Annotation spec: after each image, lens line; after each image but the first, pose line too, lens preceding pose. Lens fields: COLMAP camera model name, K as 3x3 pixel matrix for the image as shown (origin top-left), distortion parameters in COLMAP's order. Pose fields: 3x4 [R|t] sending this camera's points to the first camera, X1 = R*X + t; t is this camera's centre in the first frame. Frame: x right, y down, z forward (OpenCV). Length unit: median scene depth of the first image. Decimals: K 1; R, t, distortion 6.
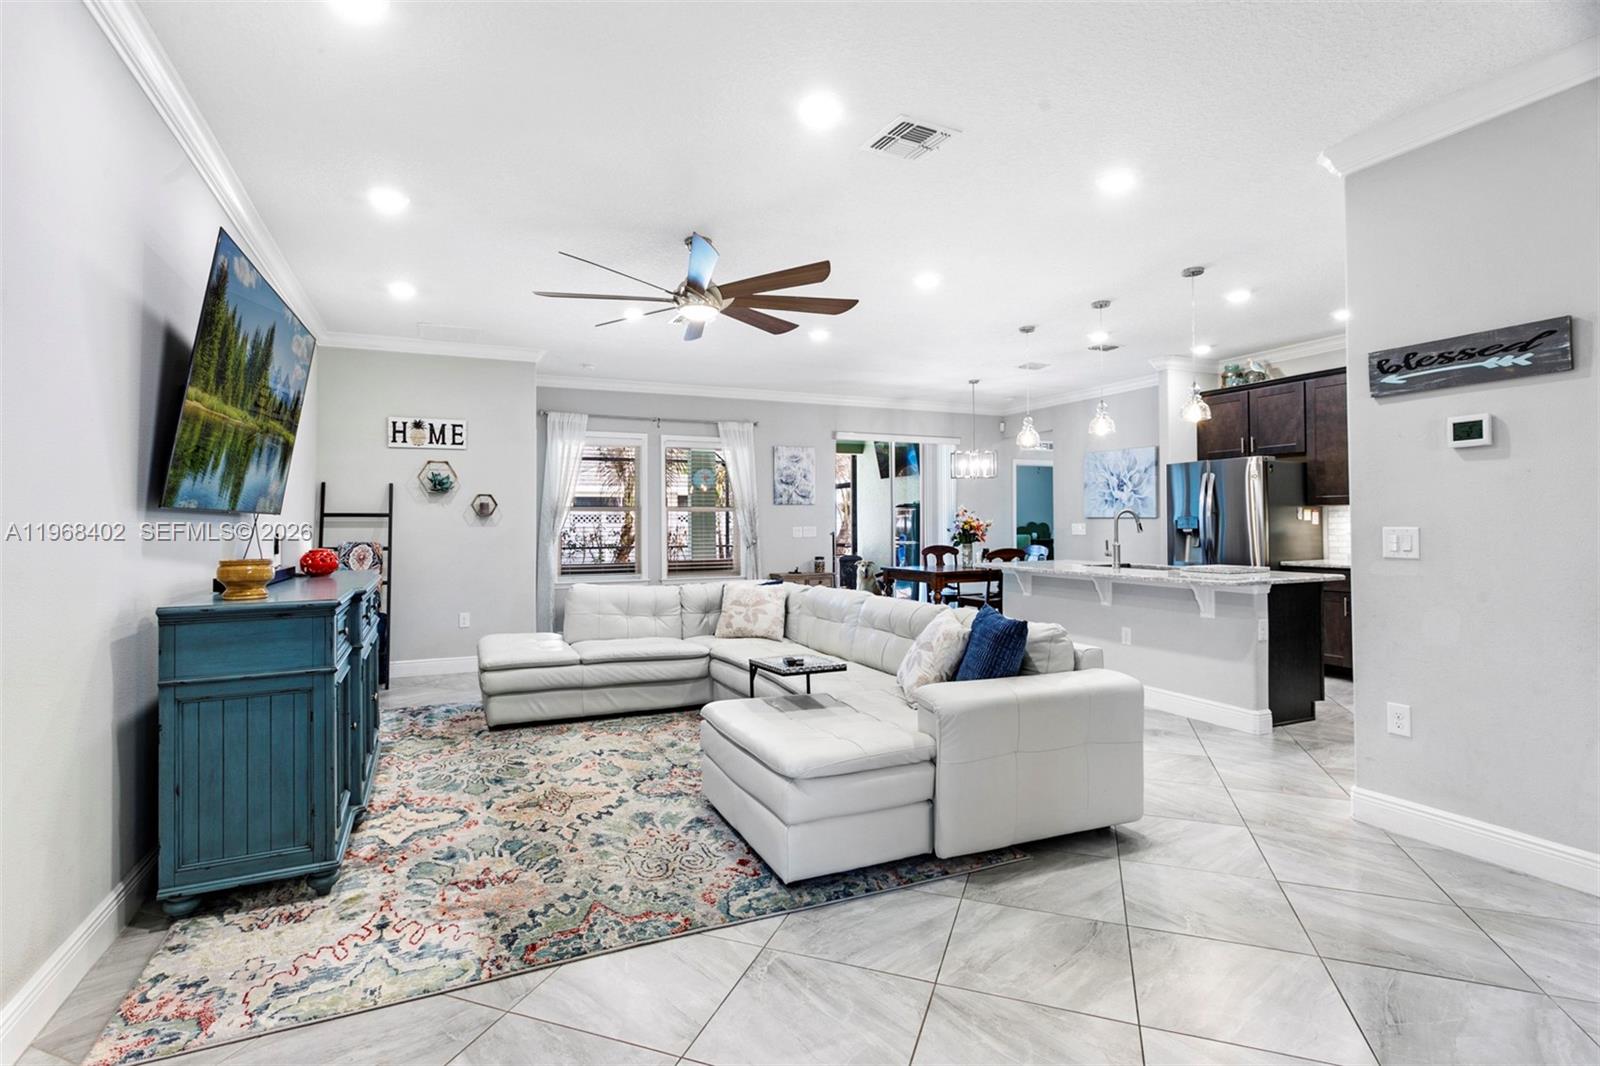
lens RADIAL K [[767.4, 0, 791.6], [0, 767.4, 519.3], [0, 0, 1]] dist [0.000451, 0.000363]
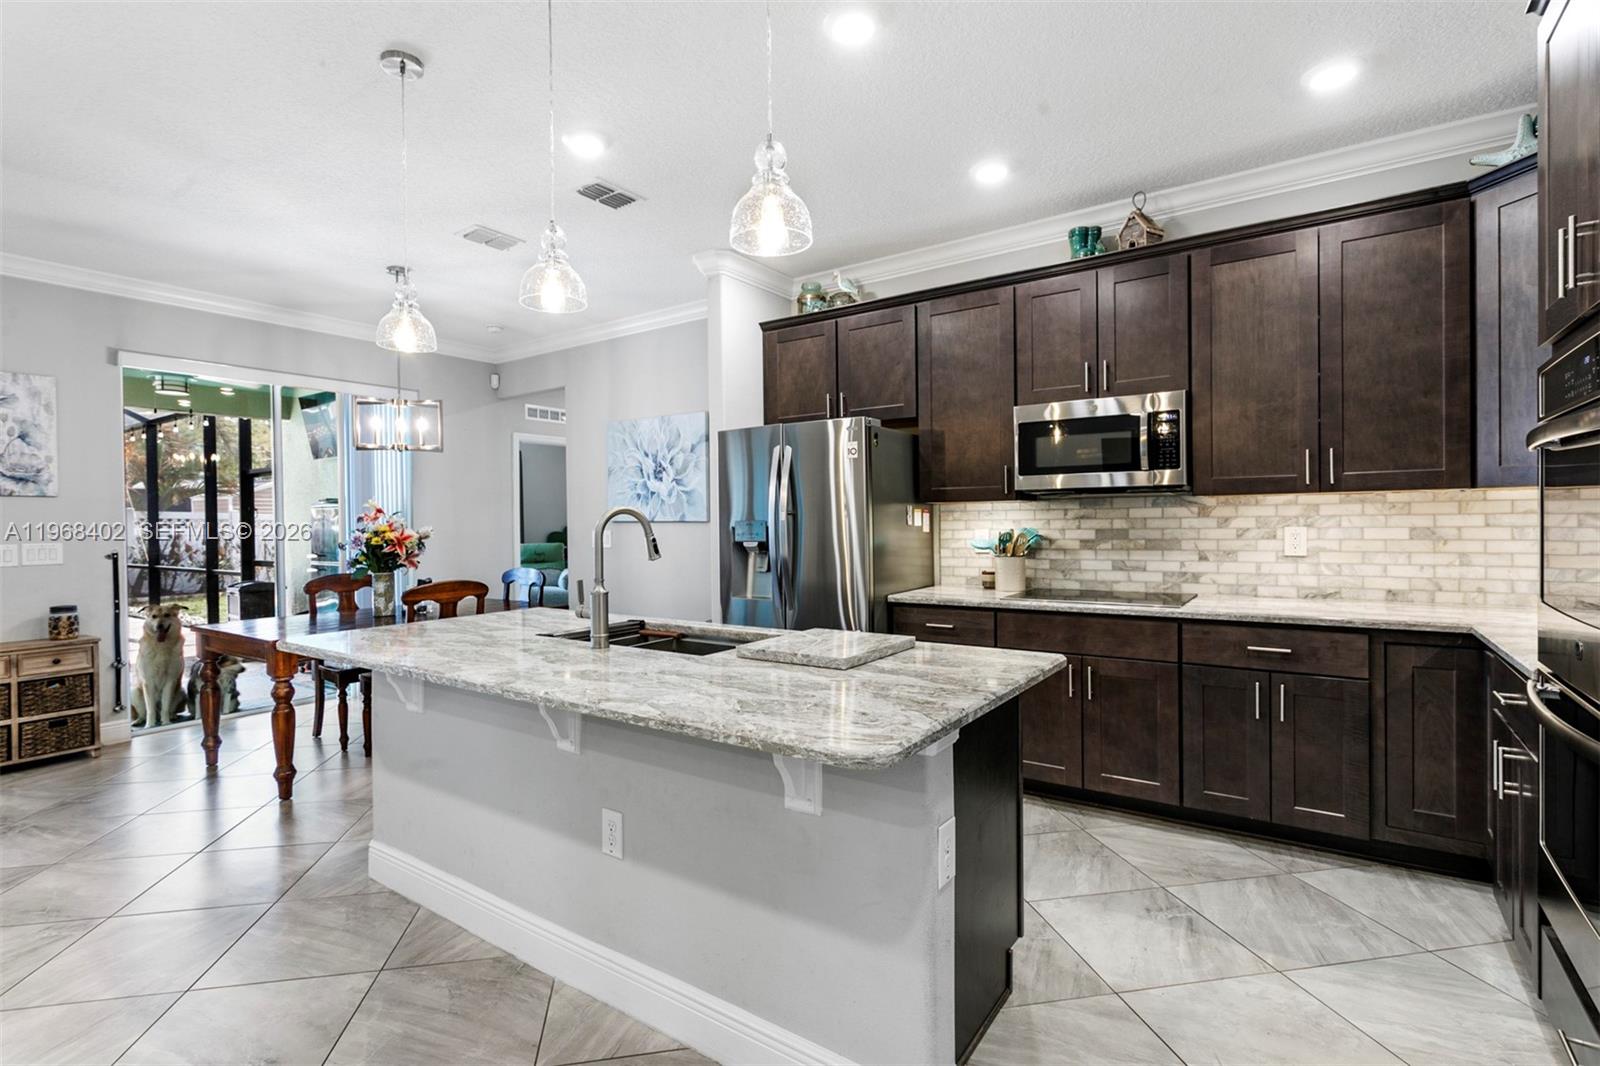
lens RADIAL K [[767.4, 0, 797.0], [0, 767.4, 525.9], [0, 0, 1]] dist [0.000451, 0.000363]
pose [[0.859418, -0.008491, 0.511202, 0.246514], [0.003850, 0.999941, 0.010136, -0.005558], [-0.511258, -0.006743, 0.859401, 0.477293]]
